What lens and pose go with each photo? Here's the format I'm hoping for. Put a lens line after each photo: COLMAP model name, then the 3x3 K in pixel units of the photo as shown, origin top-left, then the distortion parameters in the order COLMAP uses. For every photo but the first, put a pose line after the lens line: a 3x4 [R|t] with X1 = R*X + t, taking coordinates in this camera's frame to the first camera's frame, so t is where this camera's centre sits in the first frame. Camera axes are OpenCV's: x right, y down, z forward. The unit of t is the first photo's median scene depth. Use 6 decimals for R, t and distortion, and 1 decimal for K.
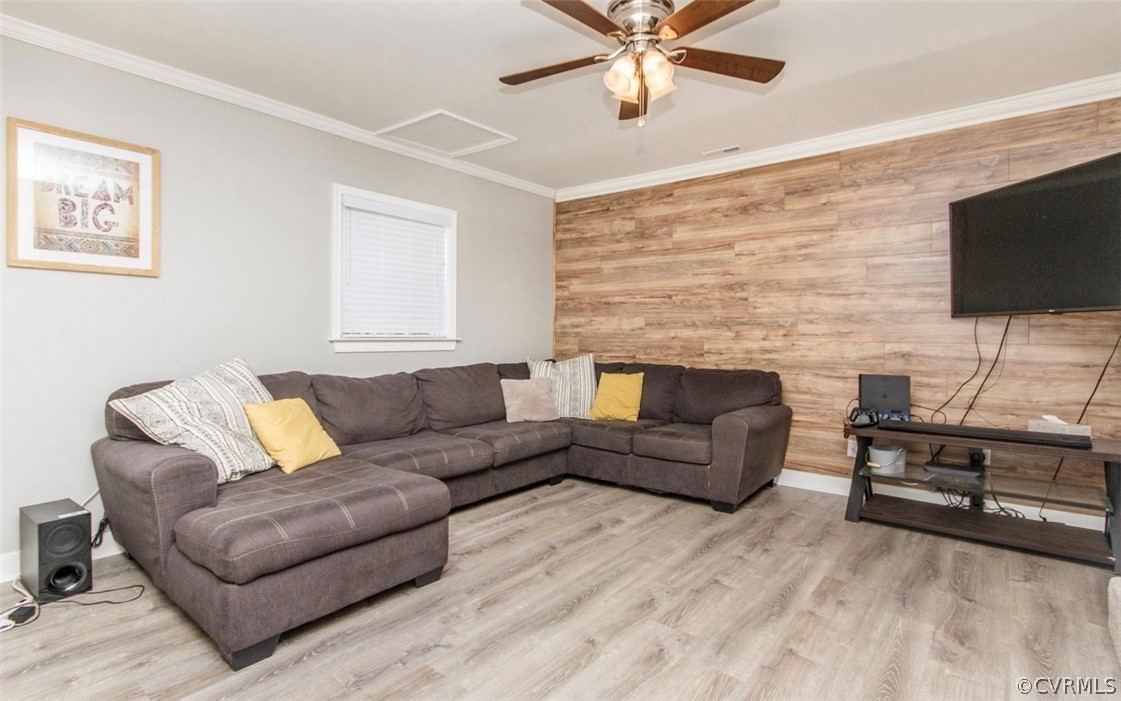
lens RADIAL K [[533.3, 0, 561.0], [0, 533.3, 319.9], [0, 0, 1]] dist [0.000929, 0.000039]
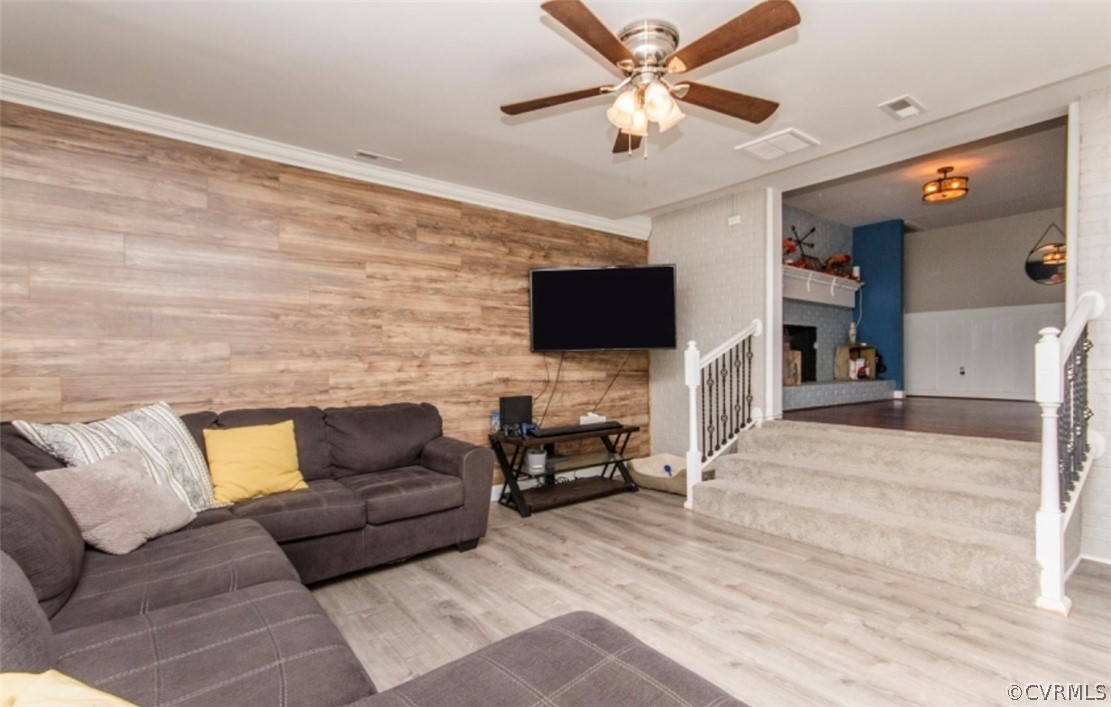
lens RADIAL K [[515.7, 0, 555.9], [0, 515.7, 357.2], [0, 0, 1]] dist [0.001394, 0.000124]
pose [[0.228012, 0.006463, 0.973637, -0.463615], [-0.016871, 0.999854, -0.002686, 0.010532], [-0.973512, -0.015814, 0.228088, 0.524249]]
